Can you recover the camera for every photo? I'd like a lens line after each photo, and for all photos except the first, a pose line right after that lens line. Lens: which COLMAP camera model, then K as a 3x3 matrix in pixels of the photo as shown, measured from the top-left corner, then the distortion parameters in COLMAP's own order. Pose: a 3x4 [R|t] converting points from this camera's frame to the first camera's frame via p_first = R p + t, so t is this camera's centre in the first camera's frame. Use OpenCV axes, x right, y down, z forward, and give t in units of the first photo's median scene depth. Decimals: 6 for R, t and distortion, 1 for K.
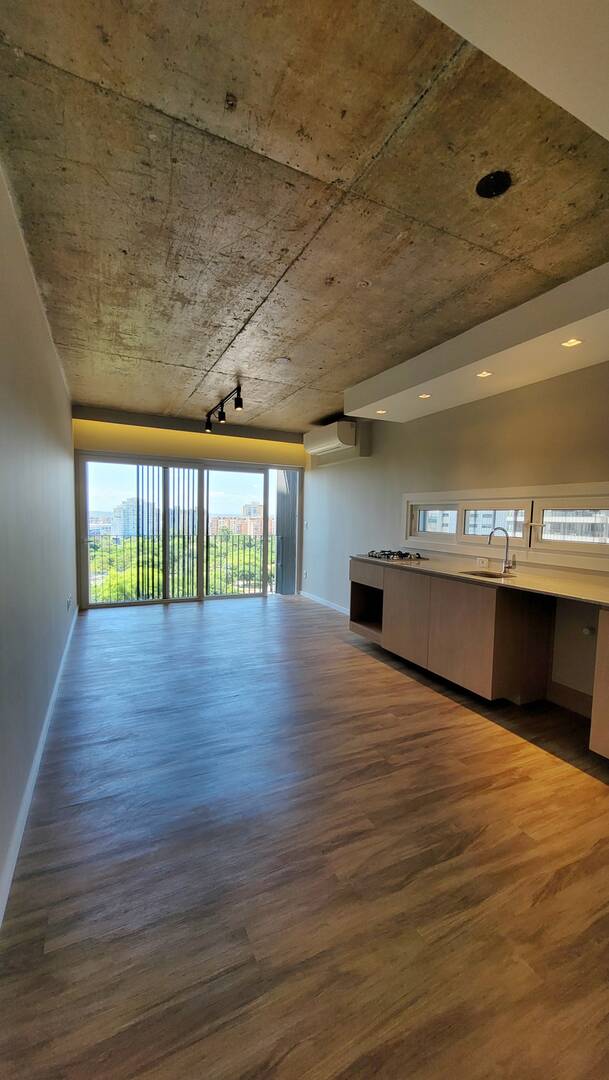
lens RADIAL K [[428.3, 0, 319.9], [0, 428.3, 546.4], [0, 0, 1]] dist [0.000541, -0.000420]
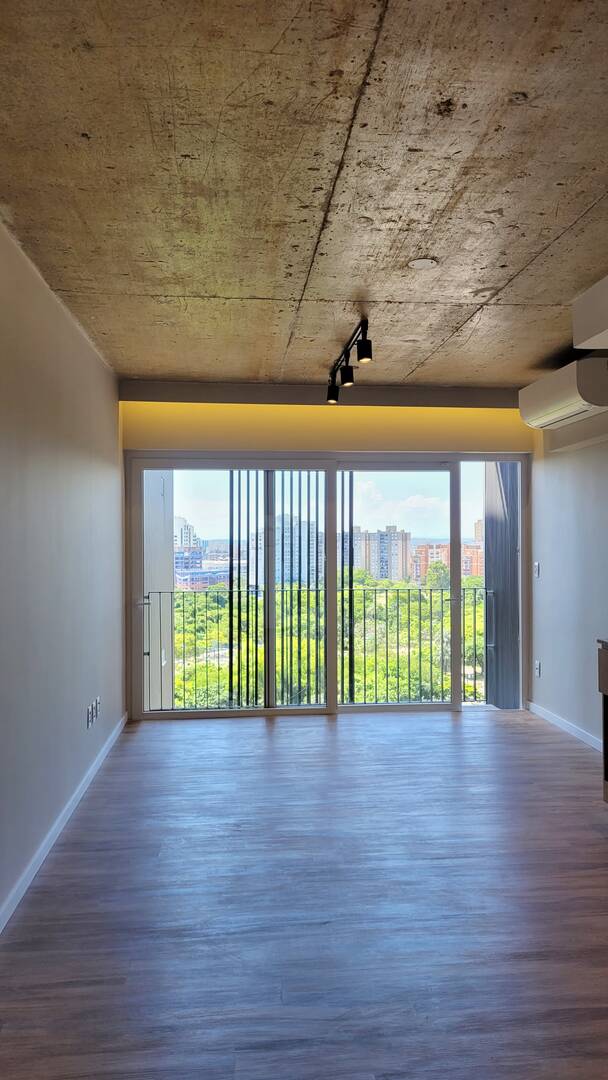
lens RADIAL K [[819.2, 0, 323.4], [0, 819.2, 541.2], [0, 0, 1]] dist [0.051919, -0.039120]
pose [[0.935706, -0.026204, -0.351807, 0.146252], [0.001386, 0.997503, -0.070612, -0.030504], [0.352779, 0.065584, 0.933405, 0.052602]]
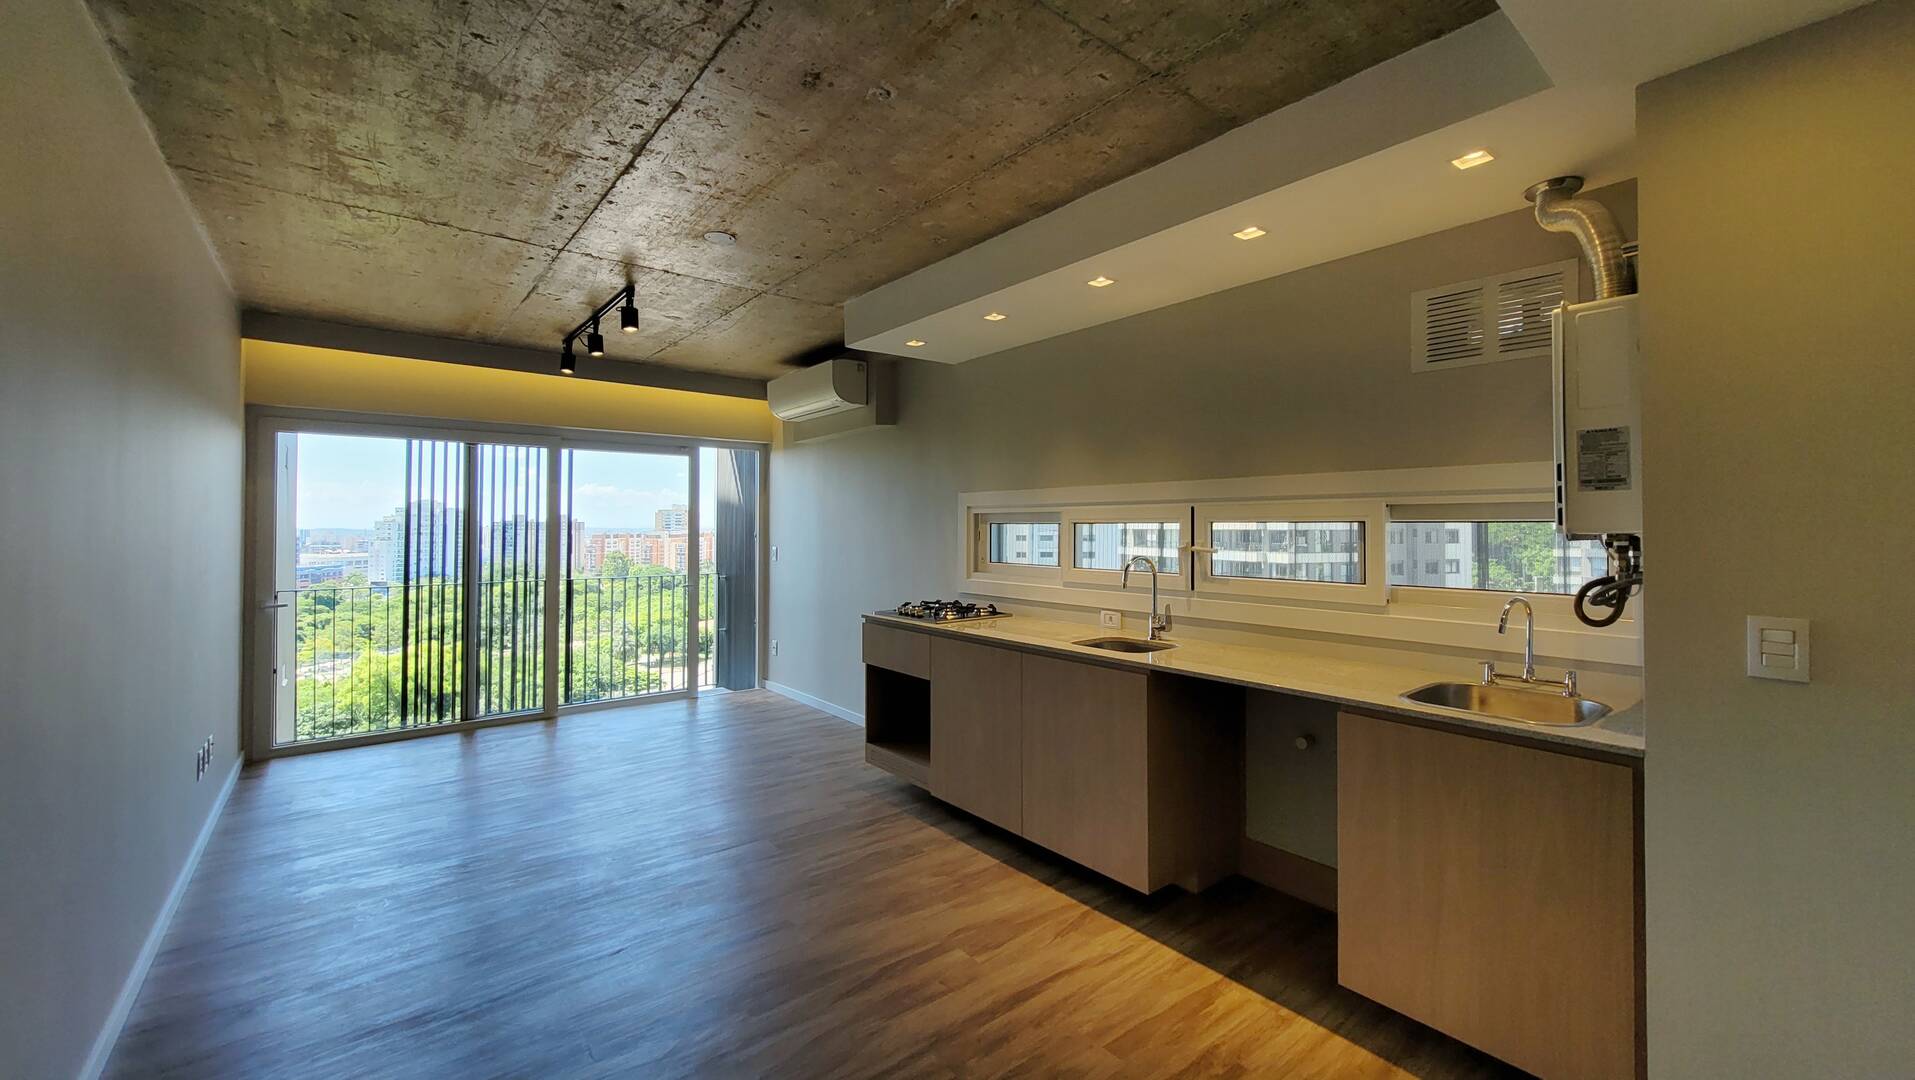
lens RADIAL K [[754.6, 0, 973.0], [0, 754.6, 513.2], [0, 0, 1]] dist [0.001056, -0.000054]
pose [[0.975182, -0.019225, 0.220567, 0.001669], [0.038281, 0.995860, -0.082449, -0.026636], [-0.218069, 0.088846, 0.971881, 0.102891]]
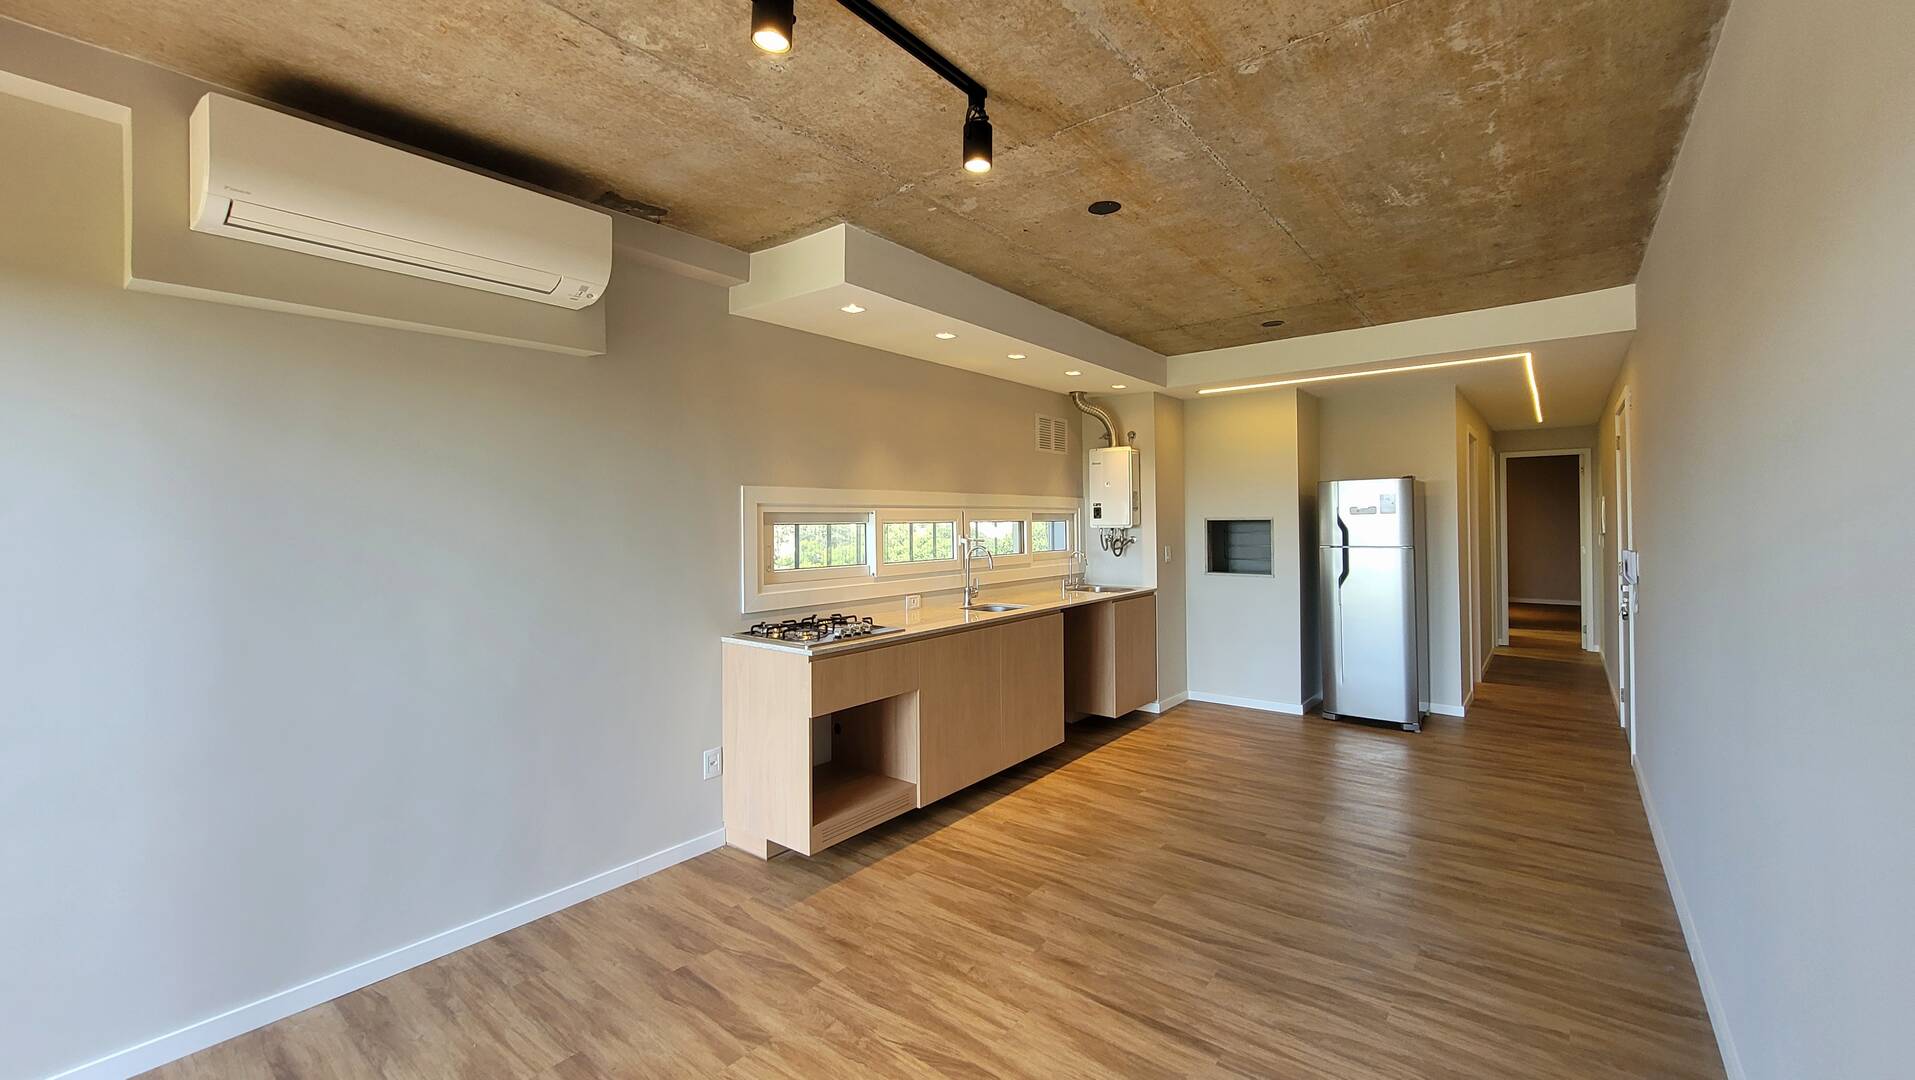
lens RADIAL K [[761.0, 0, 972.8], [0, 761.0, 514.2], [0, 0, 1]] dist [0.003235, -0.000261]
pose [[-0.437489, -0.015264, 0.899094, -0.777540], [0.058868, 0.997225, 0.045574, -0.158967], [-0.897295, 0.072866, -0.435377, 1.543100]]
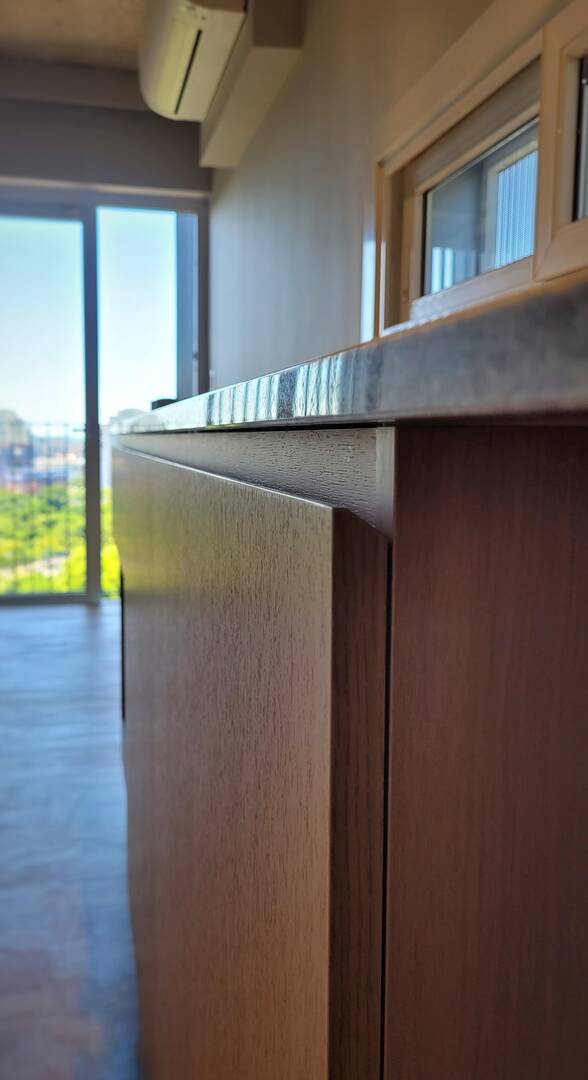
lens RADIAL K [[898.2, 0, 292.3], [0, 898.2, 509.8], [0, 0, 1]] dist [0.011958, -0.003787]
pose [[0.972961, 0.008600, -0.230809, 0.360646], [-0.007694, 0.999959, 0.004825, 0.083988], [0.230841, -0.002919, 0.972987, 0.758251]]
